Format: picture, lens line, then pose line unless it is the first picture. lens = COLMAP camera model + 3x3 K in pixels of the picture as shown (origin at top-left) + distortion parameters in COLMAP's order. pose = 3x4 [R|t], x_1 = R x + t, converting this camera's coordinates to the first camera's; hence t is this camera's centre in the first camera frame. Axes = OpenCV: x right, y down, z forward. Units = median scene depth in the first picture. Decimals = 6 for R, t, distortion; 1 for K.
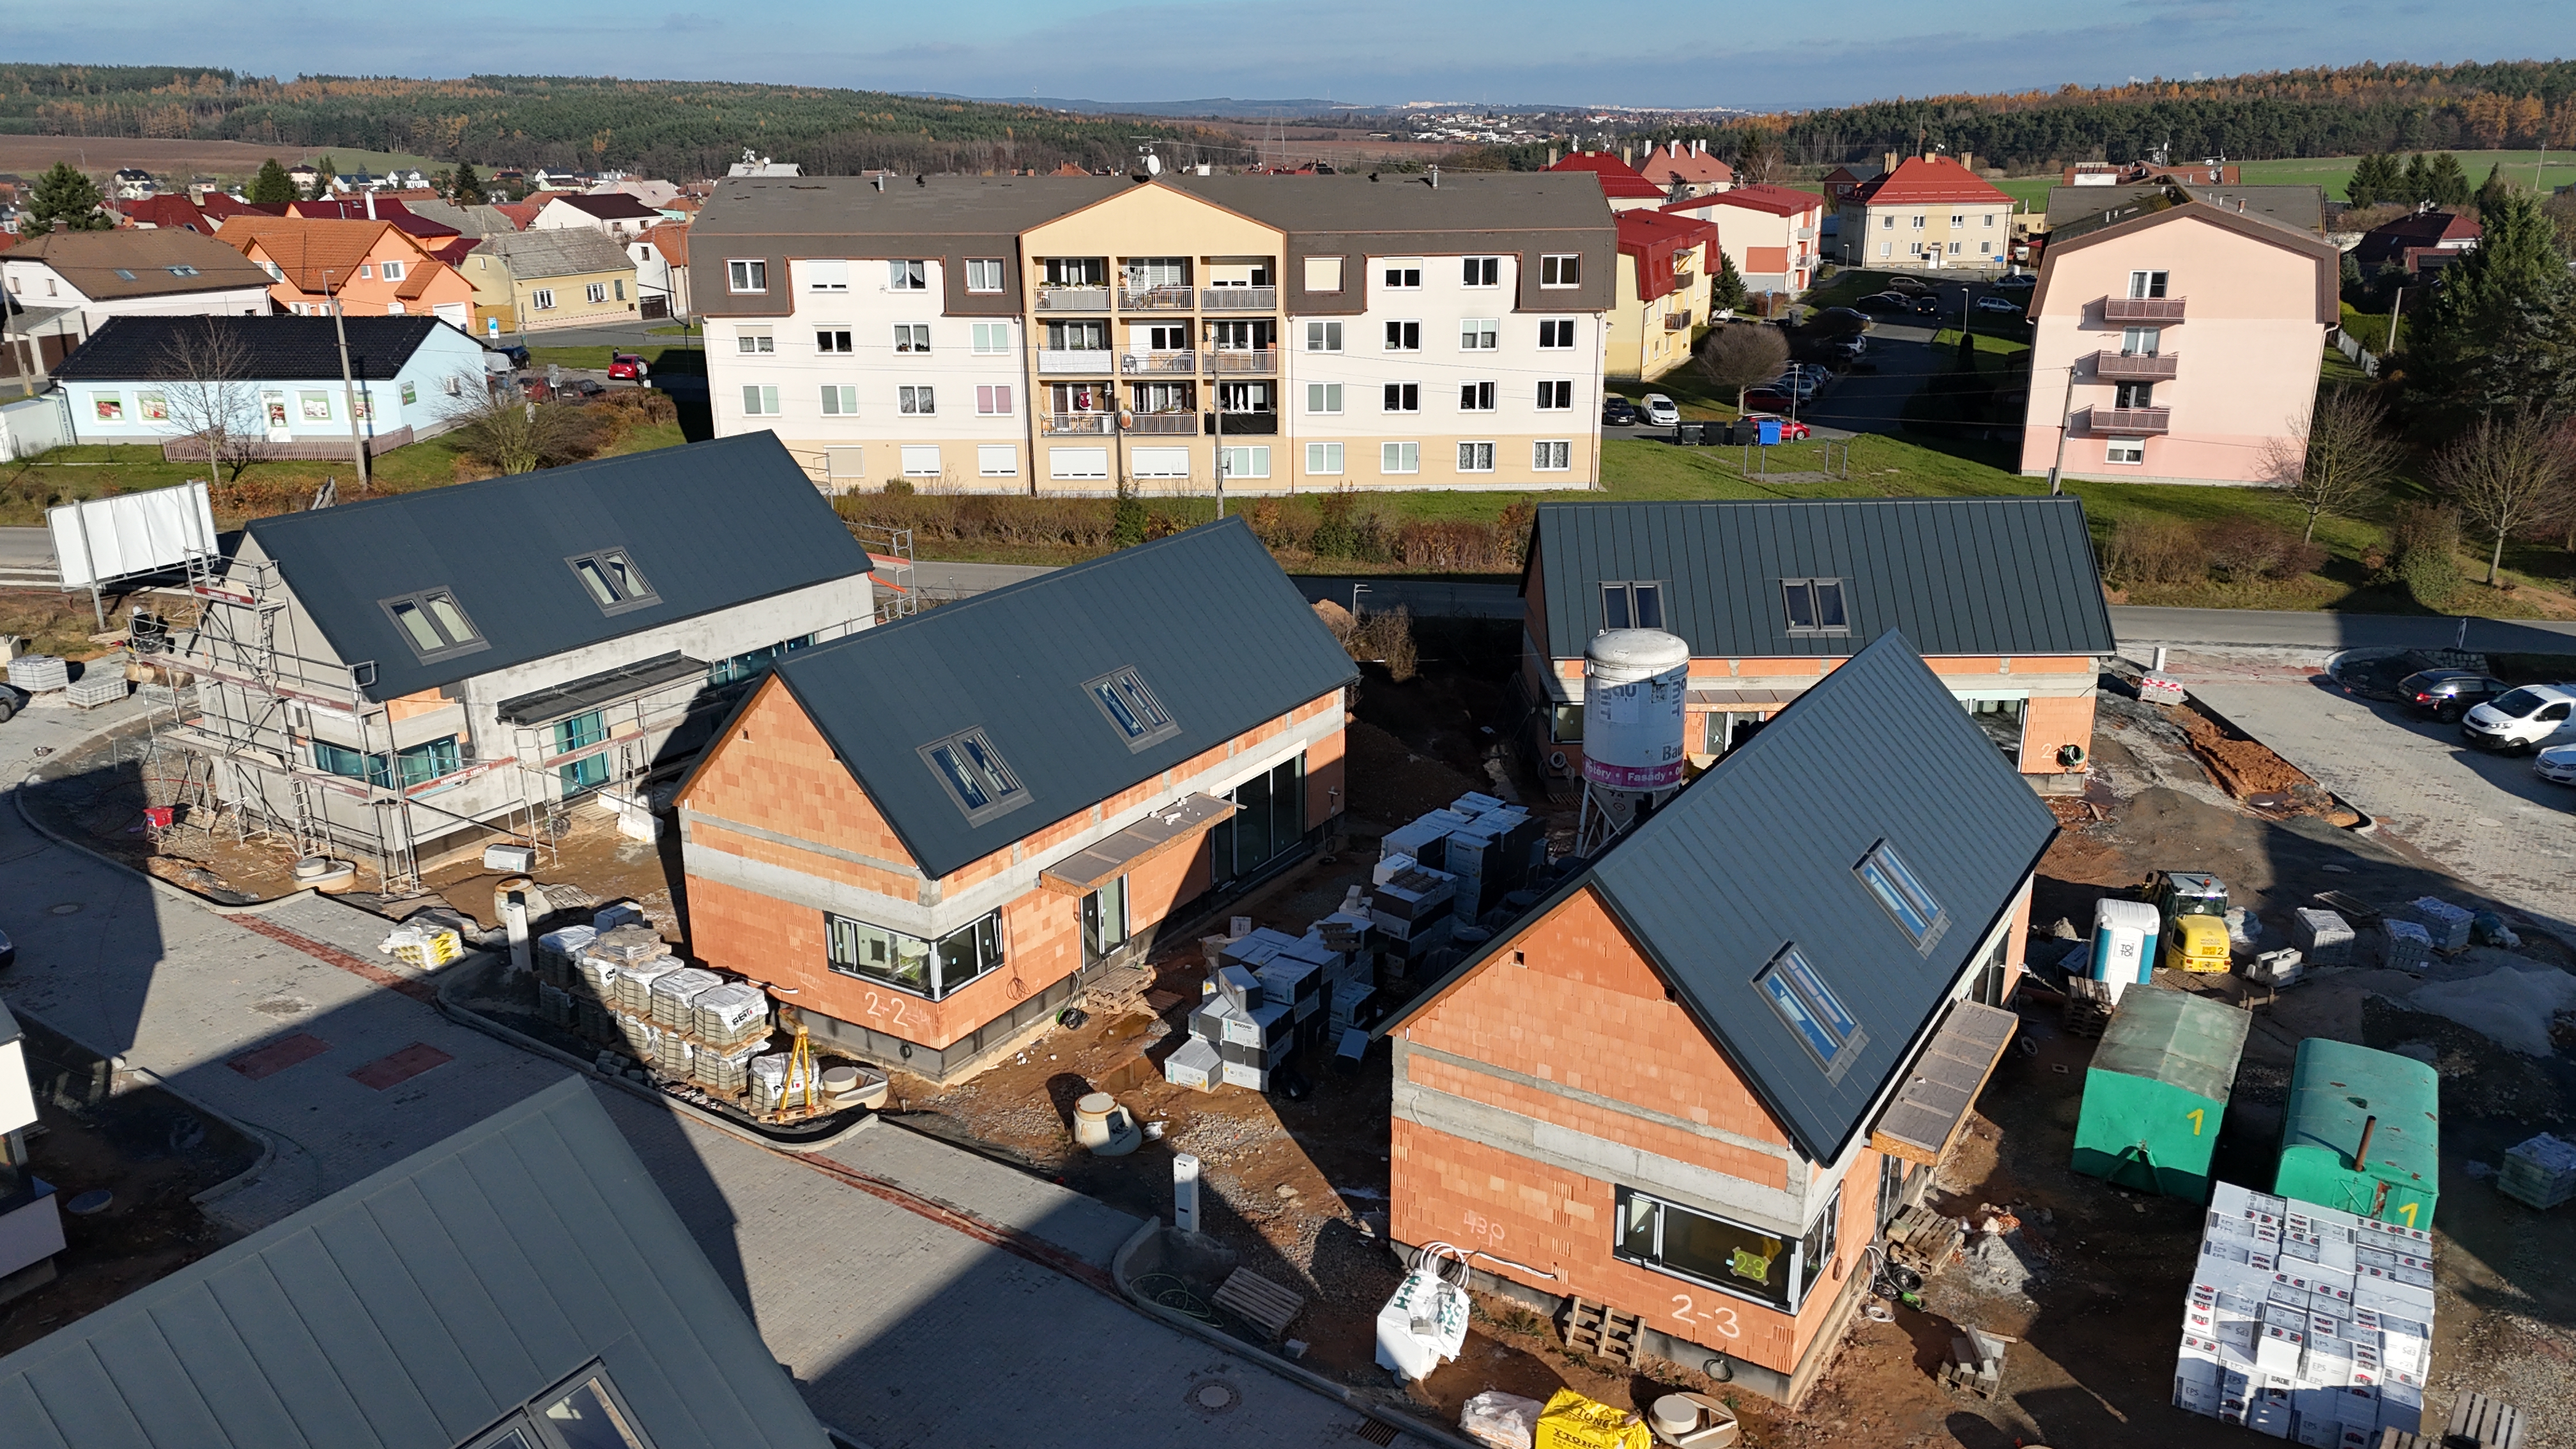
lens RADIAL K [[1880.5, 0, 1291.9], [0, 1880.5, 735.0], [0, 0, 1]] dist [0.080304, -0.069372]
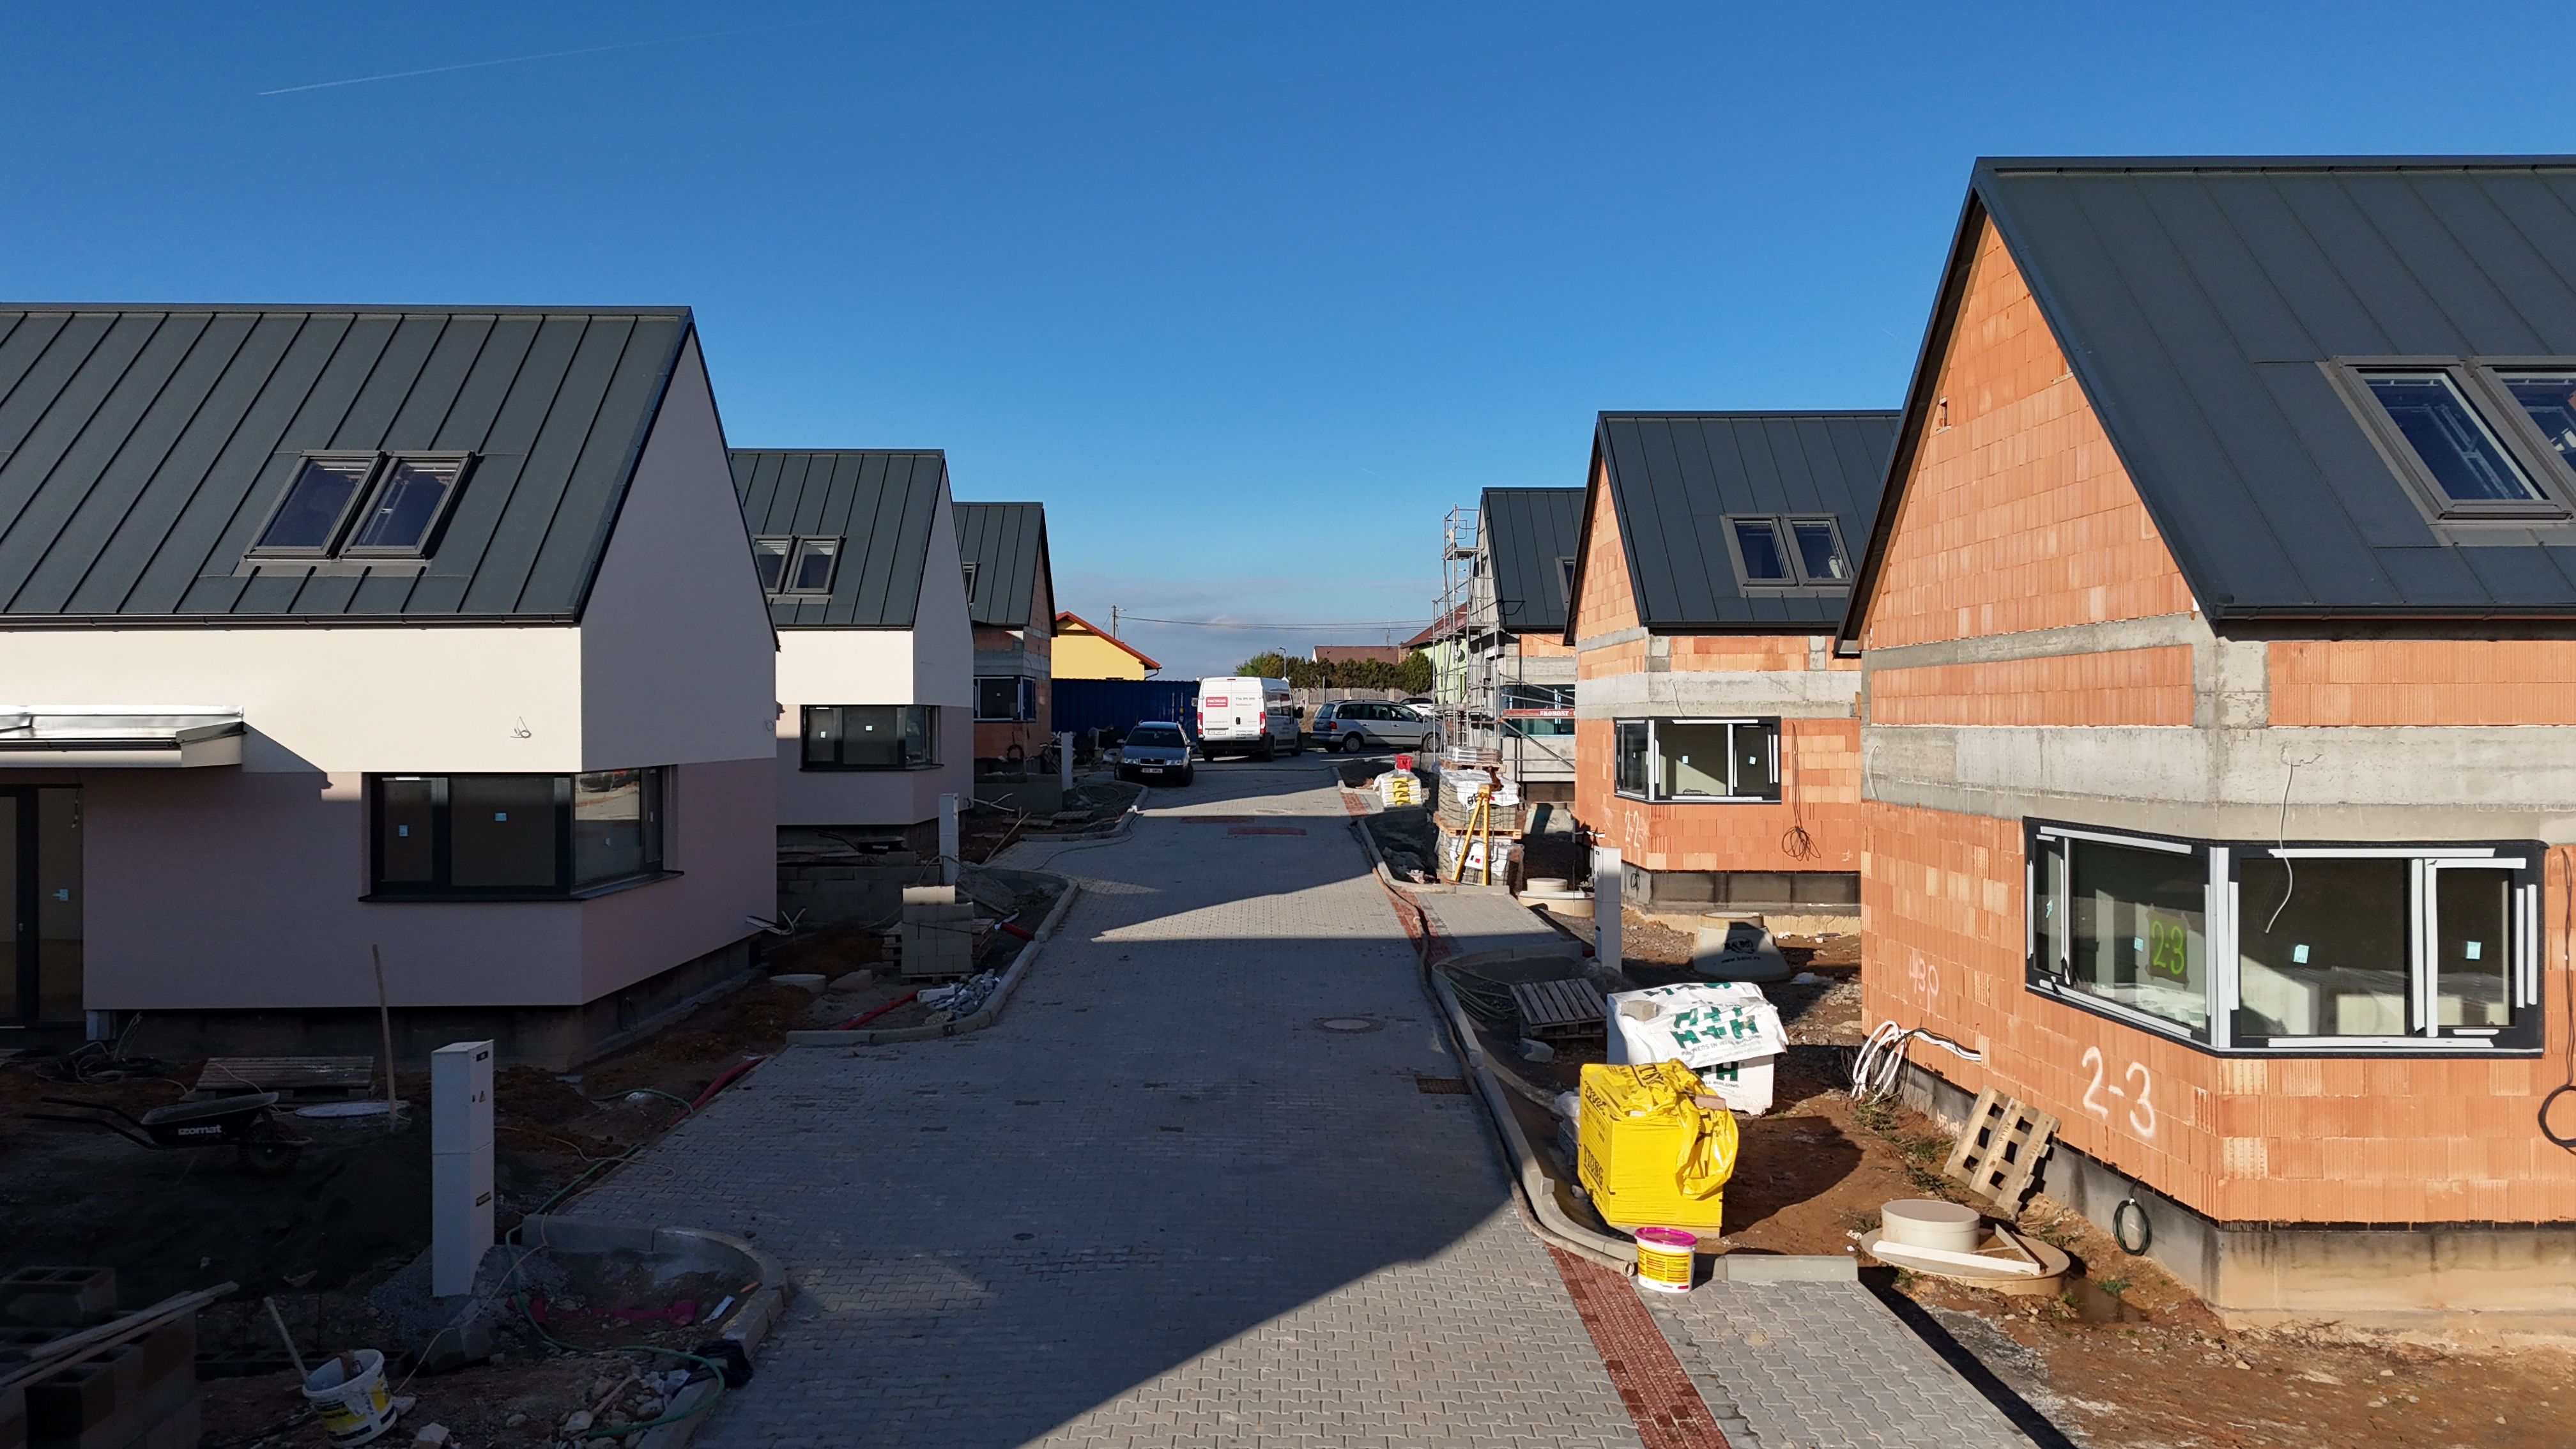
lens RADIAL K [[1880.5, 0, 1289.8], [0, 1880.5, 722.3], [0, 0, 1]] dist [0.080304, -0.069372]
pose [[0.545851, 0.007659, -0.837847, 0.315585], [-0.259467, 0.952349, -0.160335, 0.223074], [0.796695, 0.304913, 0.521828, 0.375004]]
